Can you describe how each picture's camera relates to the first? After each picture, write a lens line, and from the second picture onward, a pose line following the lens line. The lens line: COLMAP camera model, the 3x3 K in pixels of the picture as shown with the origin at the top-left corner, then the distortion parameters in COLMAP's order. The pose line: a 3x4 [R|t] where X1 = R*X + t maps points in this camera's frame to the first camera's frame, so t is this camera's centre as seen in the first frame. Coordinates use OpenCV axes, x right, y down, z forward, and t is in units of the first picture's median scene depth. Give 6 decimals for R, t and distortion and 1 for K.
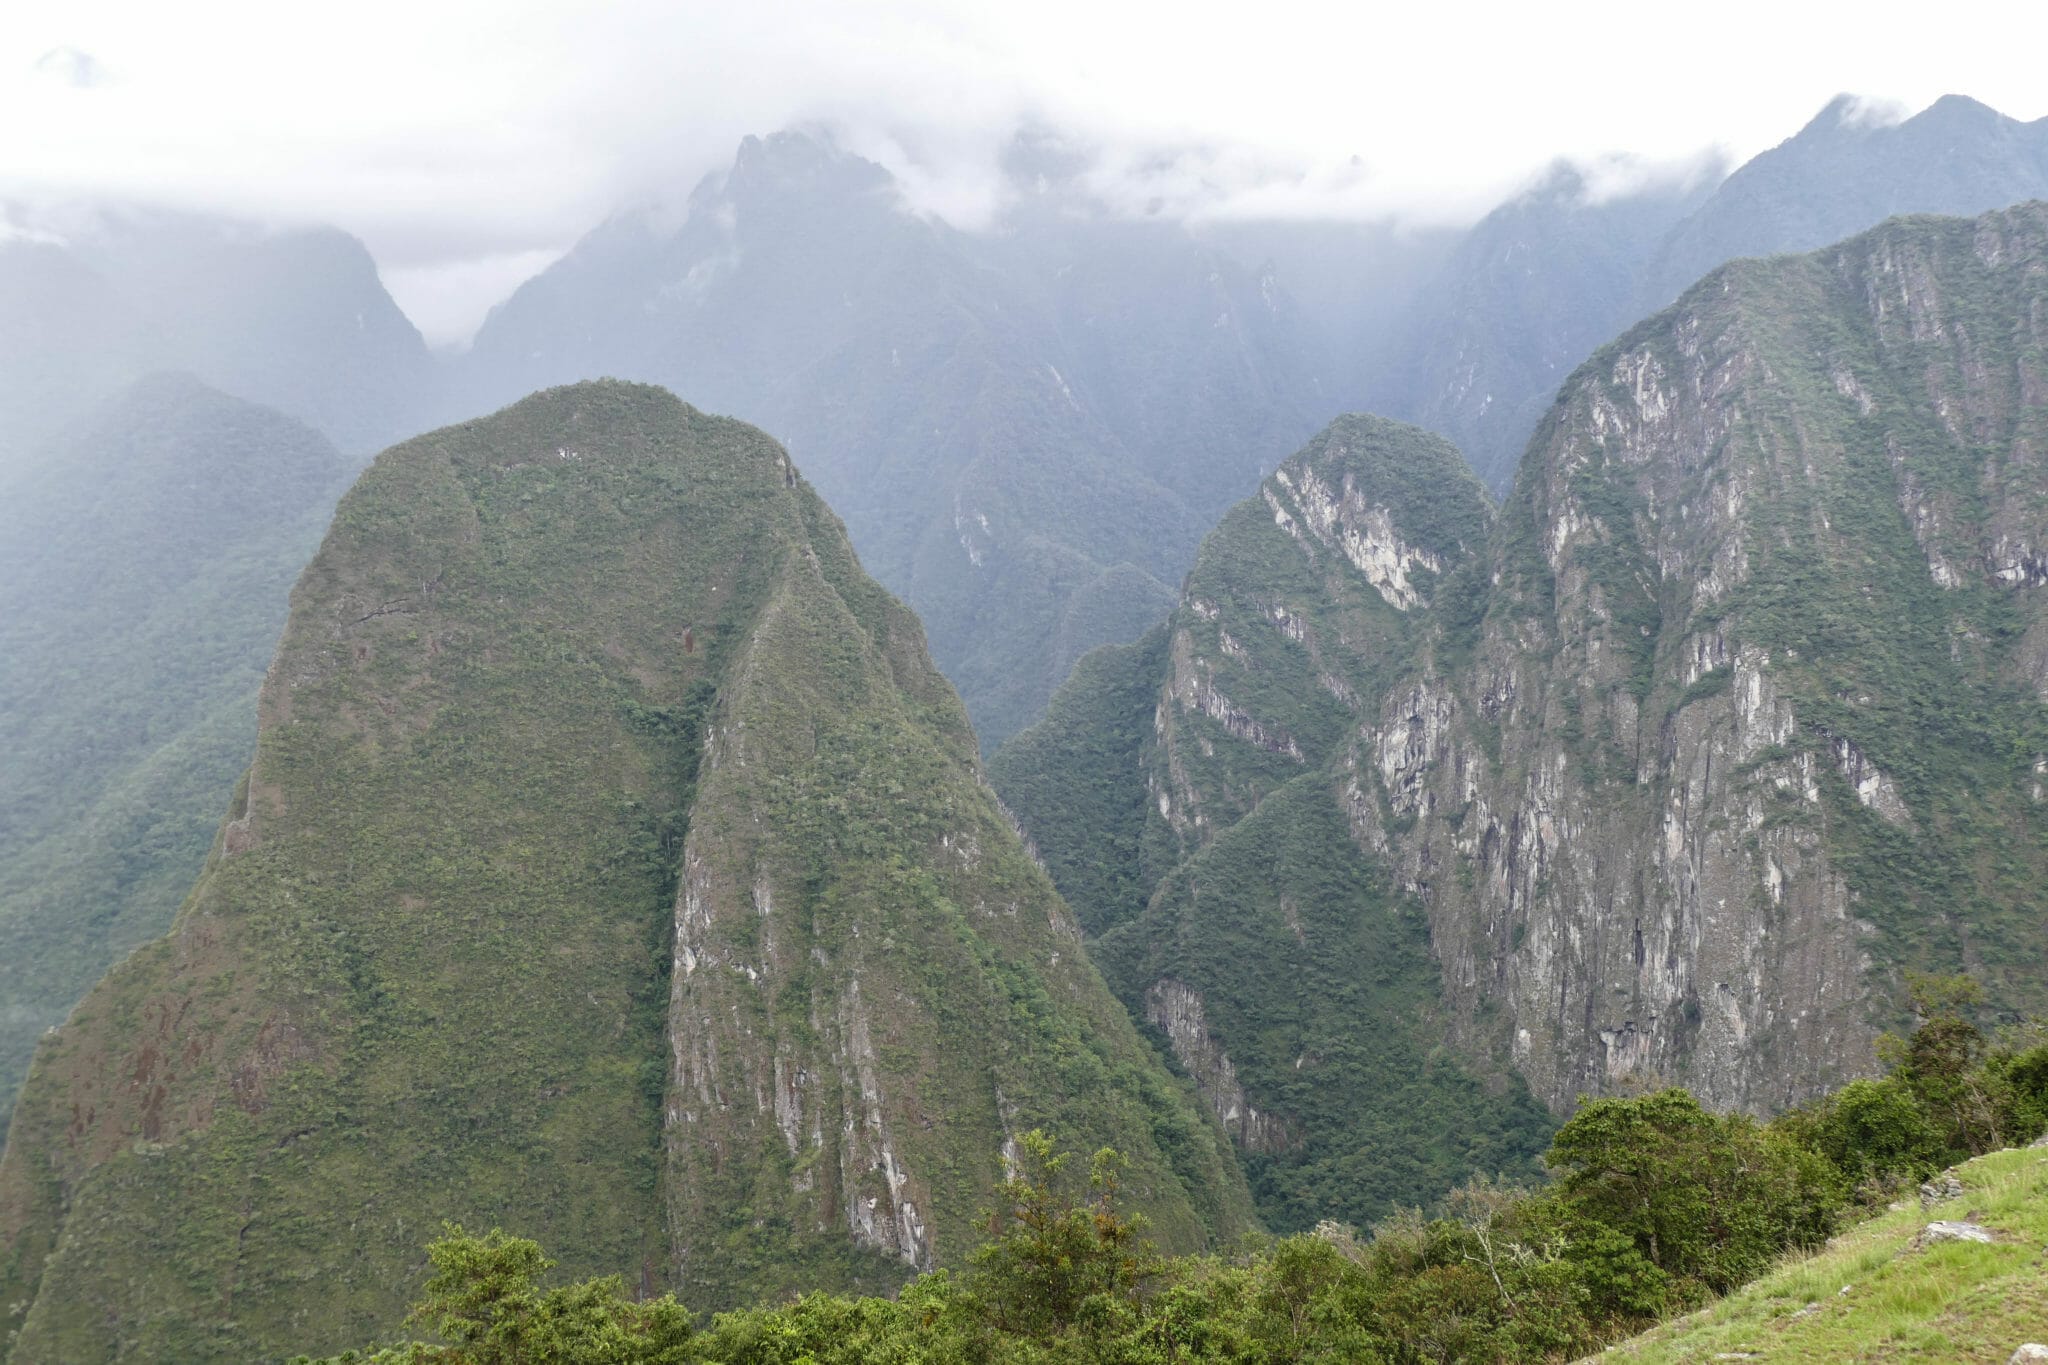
lens RADIAL K [[2122.8, 0, 1006.6], [0, 2122.8, 682.2], [0, 0, 1]] dist [-0.005989, 0.000000]
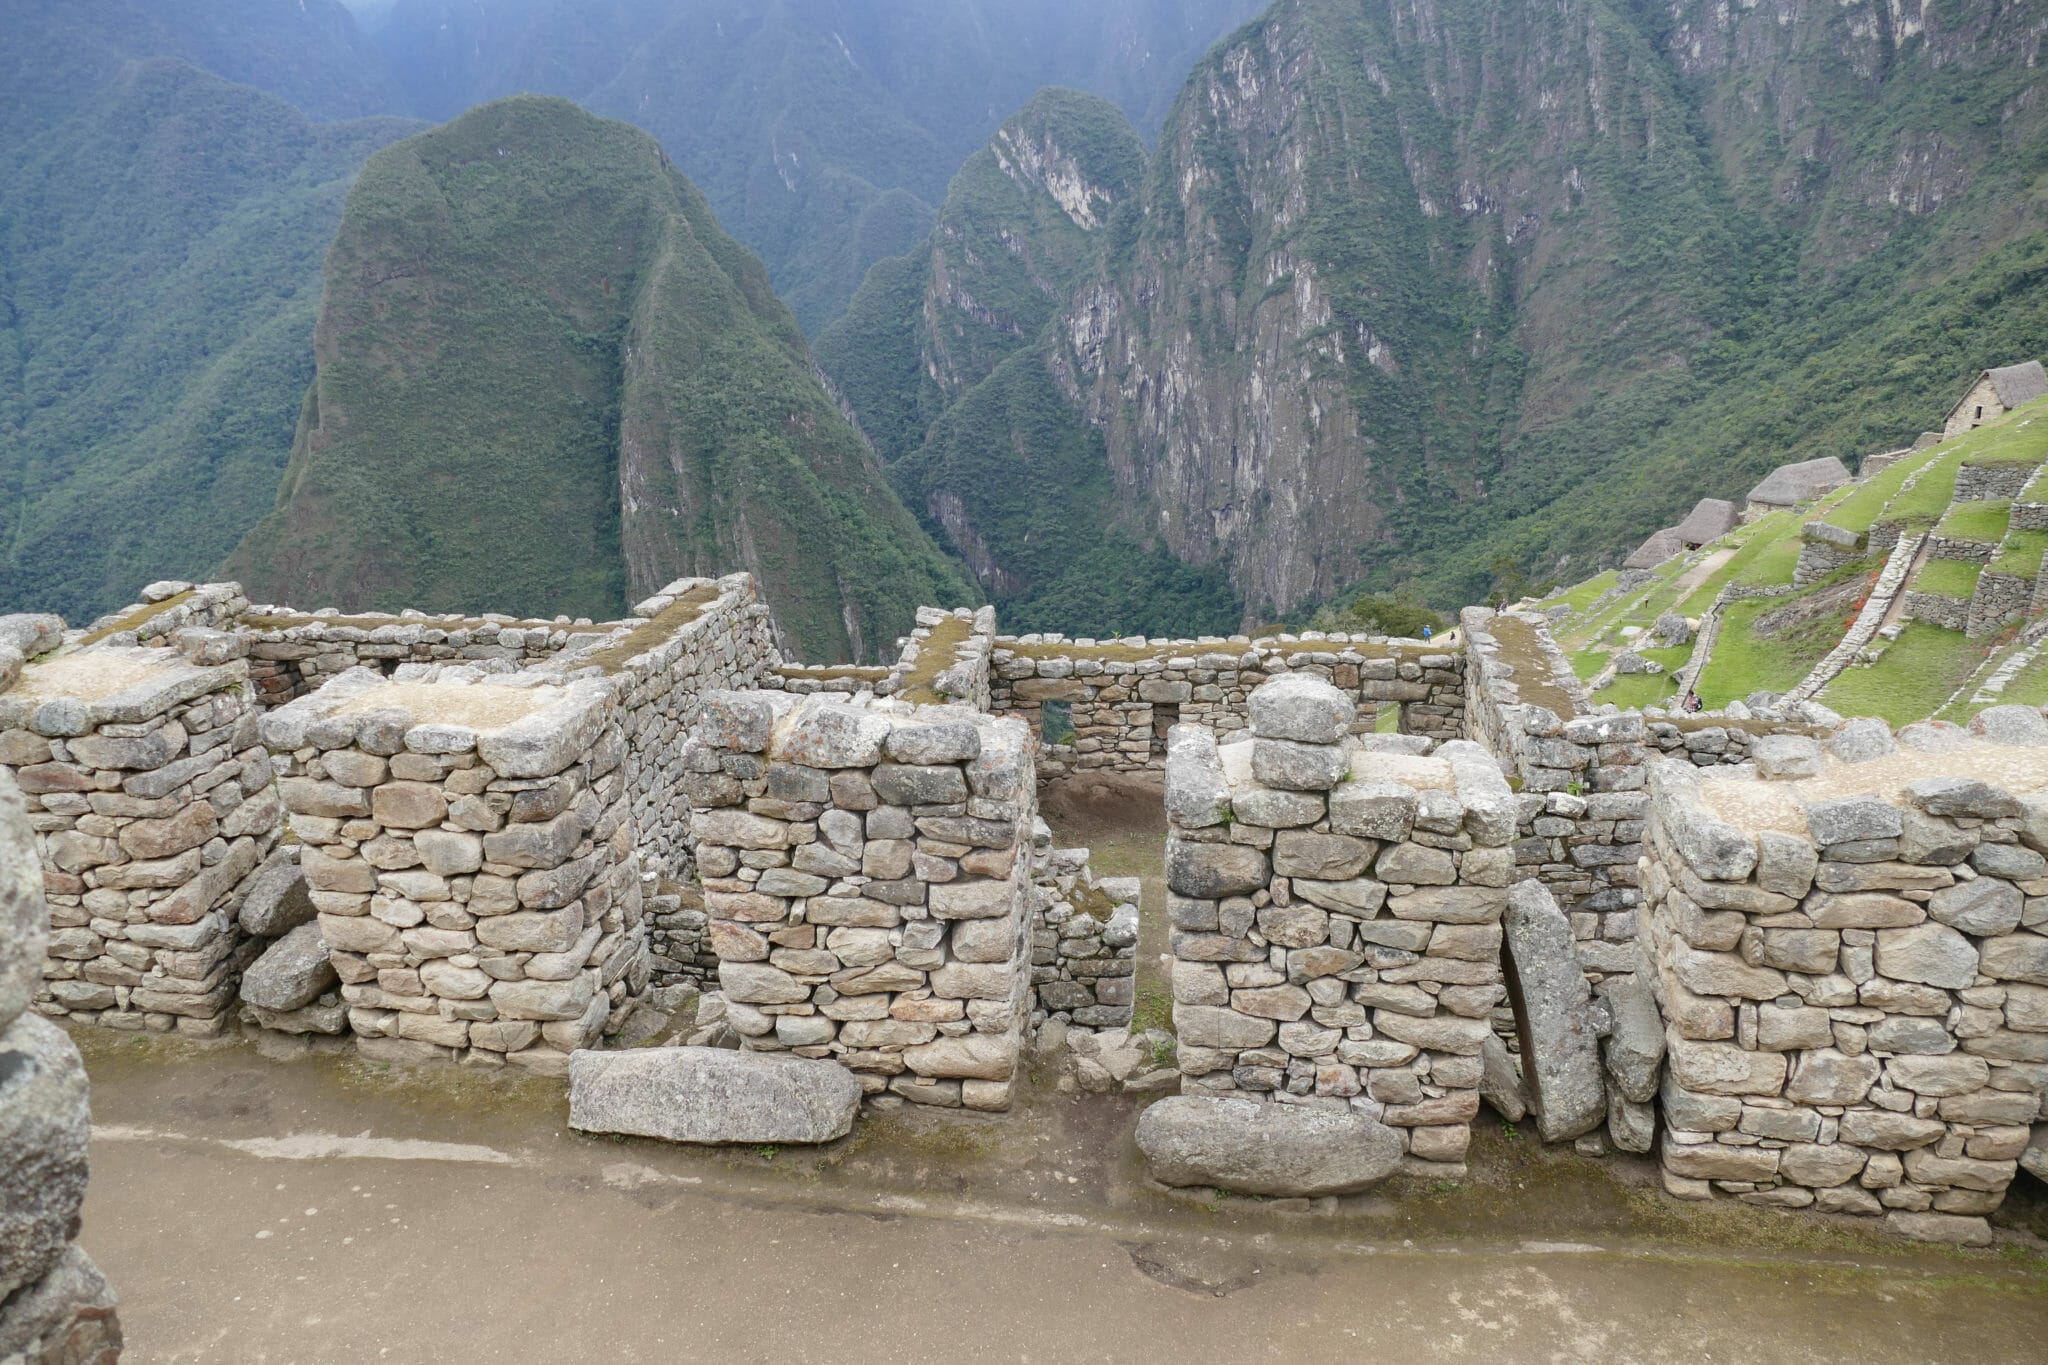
lens RADIAL K [[1454.4, 0, 1012.3], [0, 1454.4, 666.7], [0, 0, 1]] dist [-0.018708, 0.010682]
pose [[0.991004, -0.066939, 0.115888, -0.004284], [0.032848, 0.961098, 0.274246, -0.030228], [-0.129738, -0.267972, 0.954651, -0.064769]]
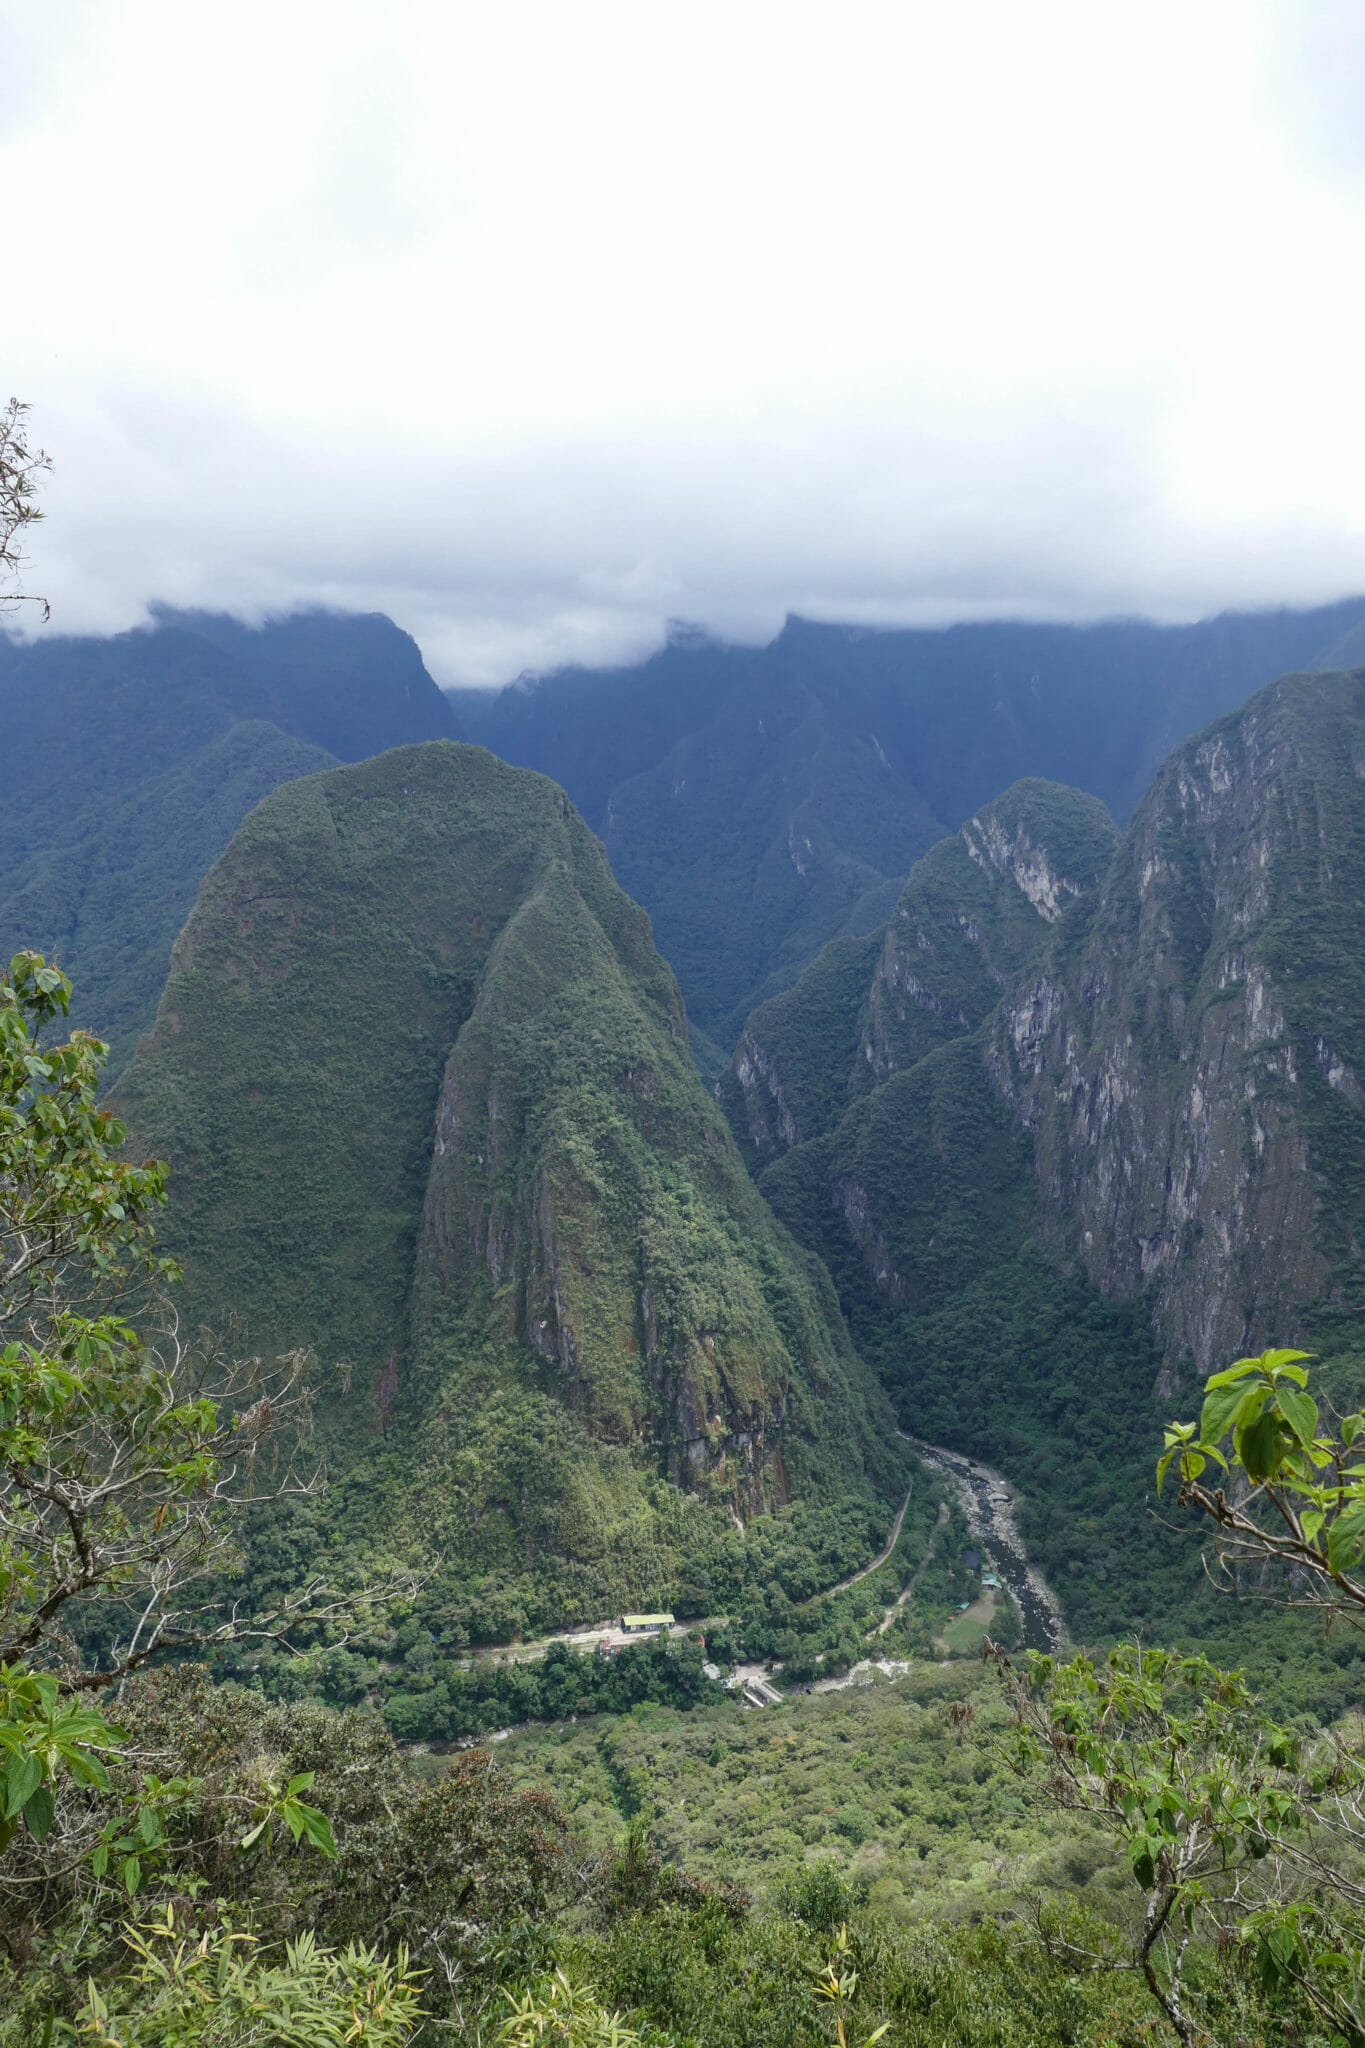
lens RADIAL K [[1454.4, 0, 675.9], [0, 1454.4, 1015.8], [0, 0, 1]] dist [-0.018708, 0.010682]
pose [[0.989395, 0.054199, -0.134762, 0.111633], [-0.047885, 0.997617, 0.049663, -0.012607], [0.137133, -0.042683, 0.989633, 0.035791]]
